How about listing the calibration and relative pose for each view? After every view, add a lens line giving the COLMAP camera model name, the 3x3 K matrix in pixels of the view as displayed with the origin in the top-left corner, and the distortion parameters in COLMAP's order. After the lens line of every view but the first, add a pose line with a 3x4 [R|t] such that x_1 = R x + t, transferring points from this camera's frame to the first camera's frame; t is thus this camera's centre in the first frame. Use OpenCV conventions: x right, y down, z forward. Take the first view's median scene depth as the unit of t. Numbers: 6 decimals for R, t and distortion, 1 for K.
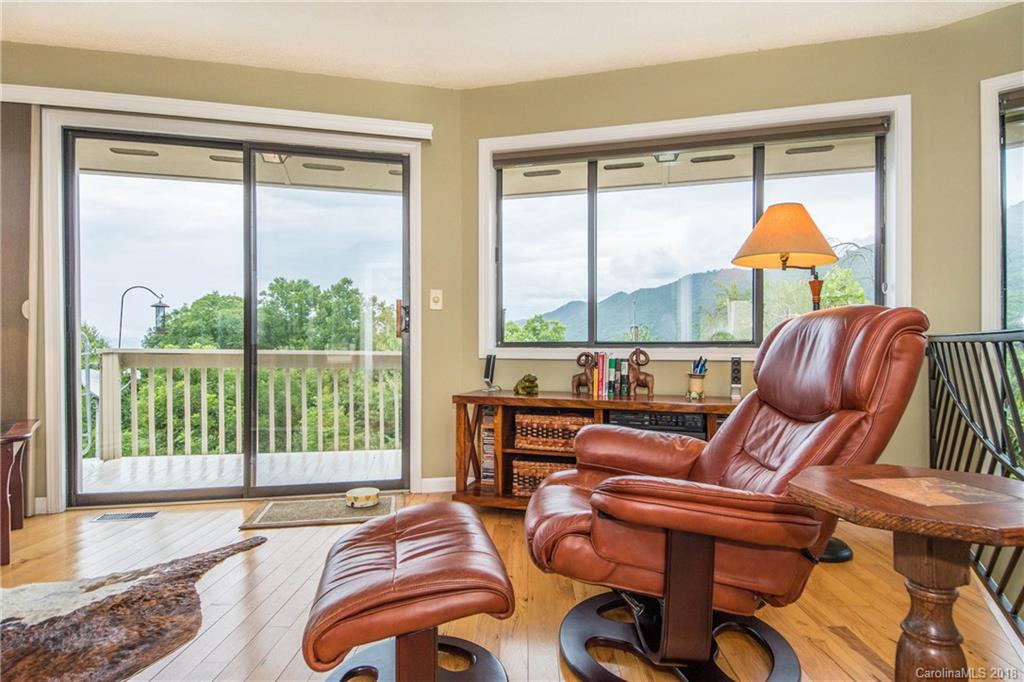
lens RADIAL K [[526.3, 0, 519.4], [0, 526.3, 342.3], [0, 0, 1]] dist [0.020916, -0.027287]
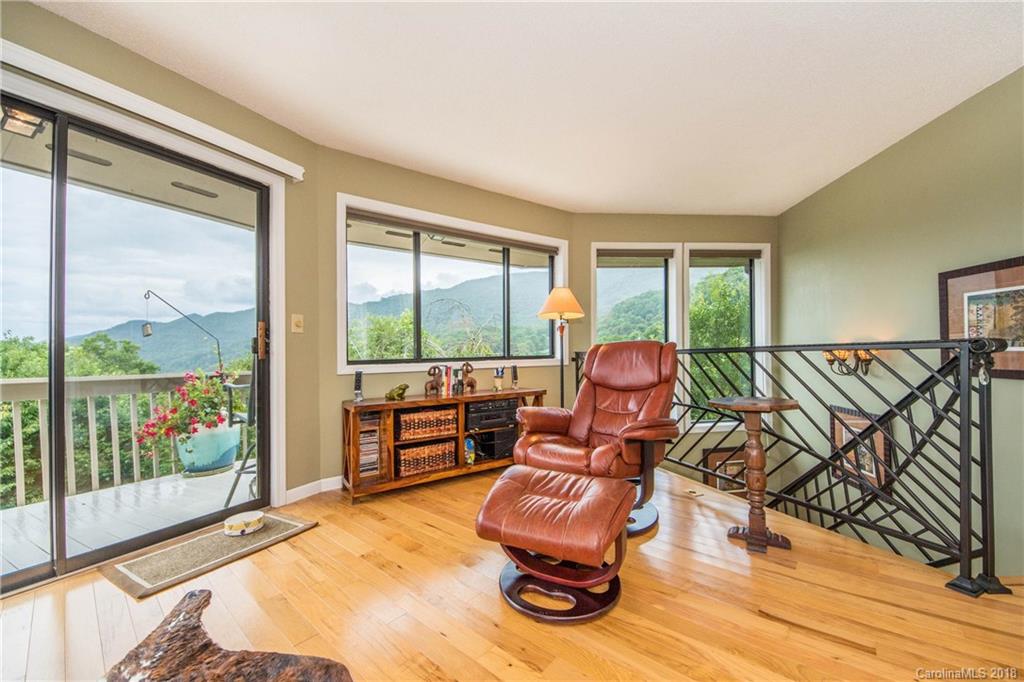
lens RADIAL K [[380.2, 0, 516.4], [0, 380.2, 344.6], [0, 0, 1]] dist [0.024072, -0.018058]
pose [[0.644224, 0.008045, 0.764795, -0.542122], [0.020948, 0.999384, -0.028158, -0.005106], [-0.764550, 0.034161, 0.643658, 0.157884]]
